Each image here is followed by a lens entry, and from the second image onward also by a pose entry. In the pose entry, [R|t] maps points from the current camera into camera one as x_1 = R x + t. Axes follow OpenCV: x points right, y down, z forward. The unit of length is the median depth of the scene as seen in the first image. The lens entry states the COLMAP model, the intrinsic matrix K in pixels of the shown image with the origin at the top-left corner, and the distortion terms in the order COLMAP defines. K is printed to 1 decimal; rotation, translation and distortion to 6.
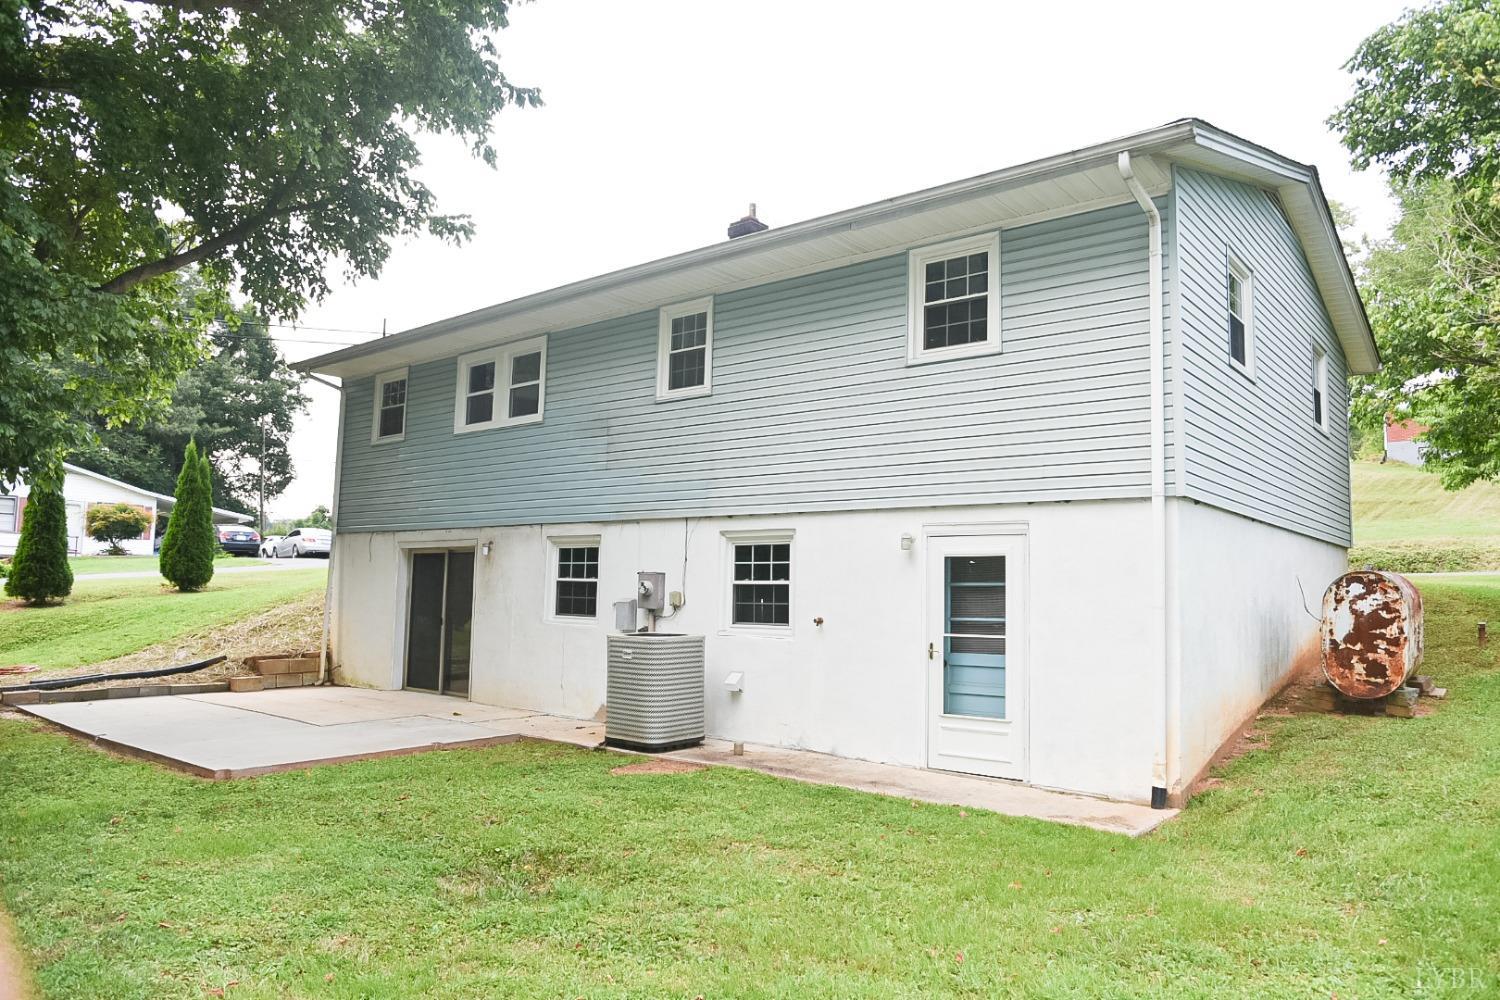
lens RADIAL K [[1017.4, 0, 750.1], [0, 1017.4, 498.7], [0, 0, 1]] dist [-0.011113, -0.002696]
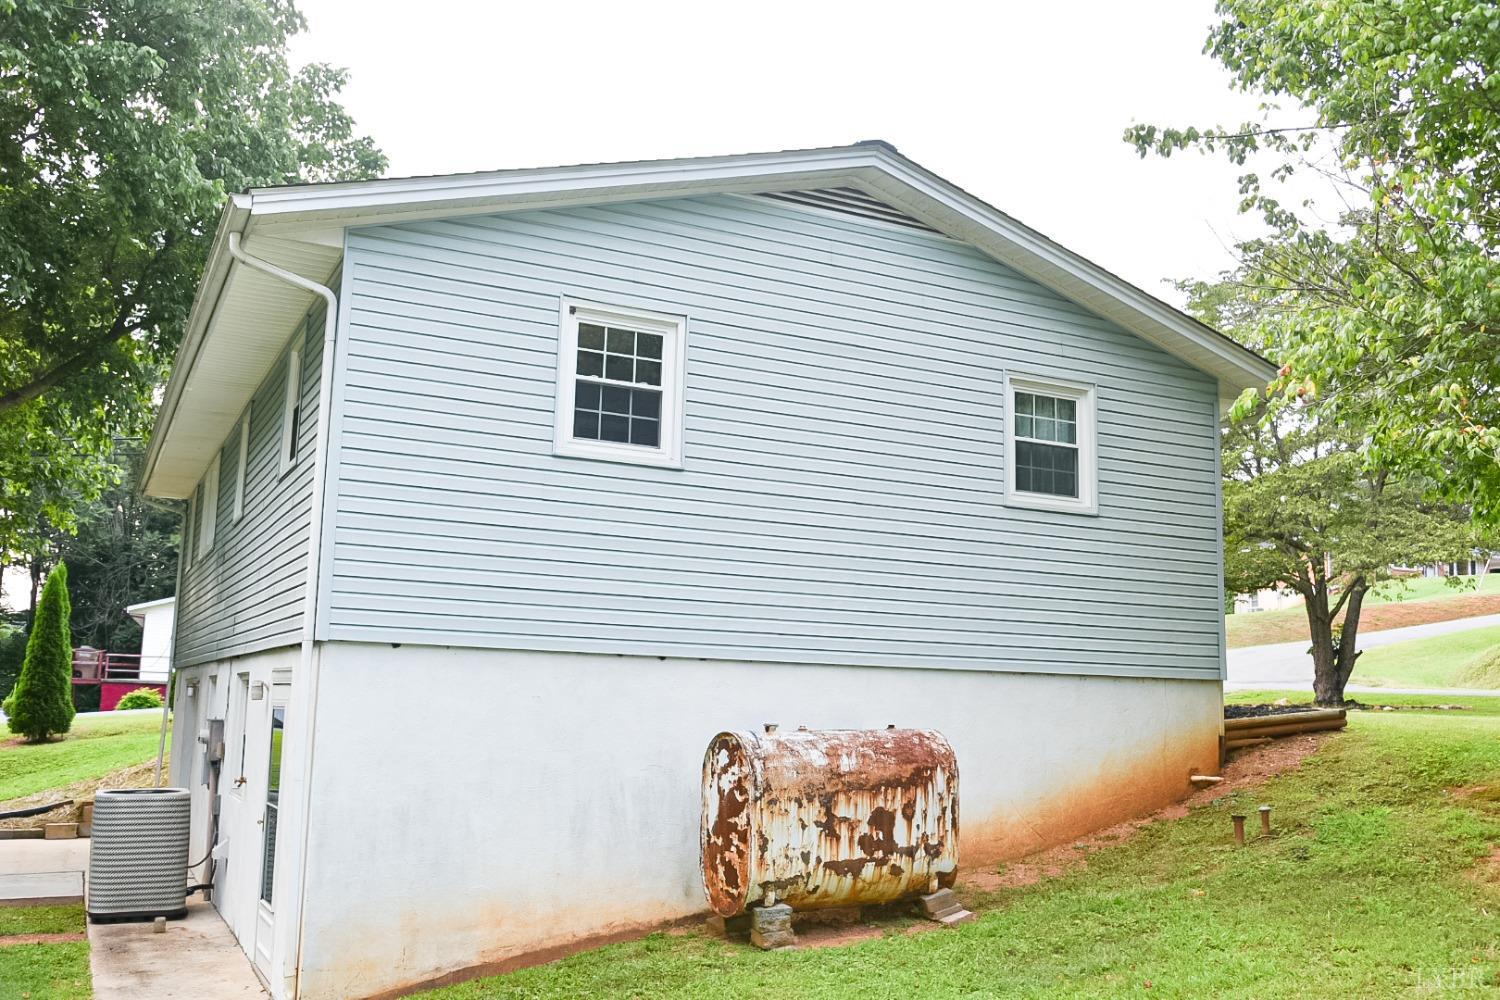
lens RADIAL K [[1359.9, 0, 750.9], [0, 1359.9, 500.4], [0, 0, 1]] dist [-0.002542, -0.001487]
pose [[0.911268, -0.061947, -0.407128, 1.018034], [0.036111, 0.996833, -0.070847, -0.021875], [0.410228, 0.049858, 0.910619, 0.137907]]
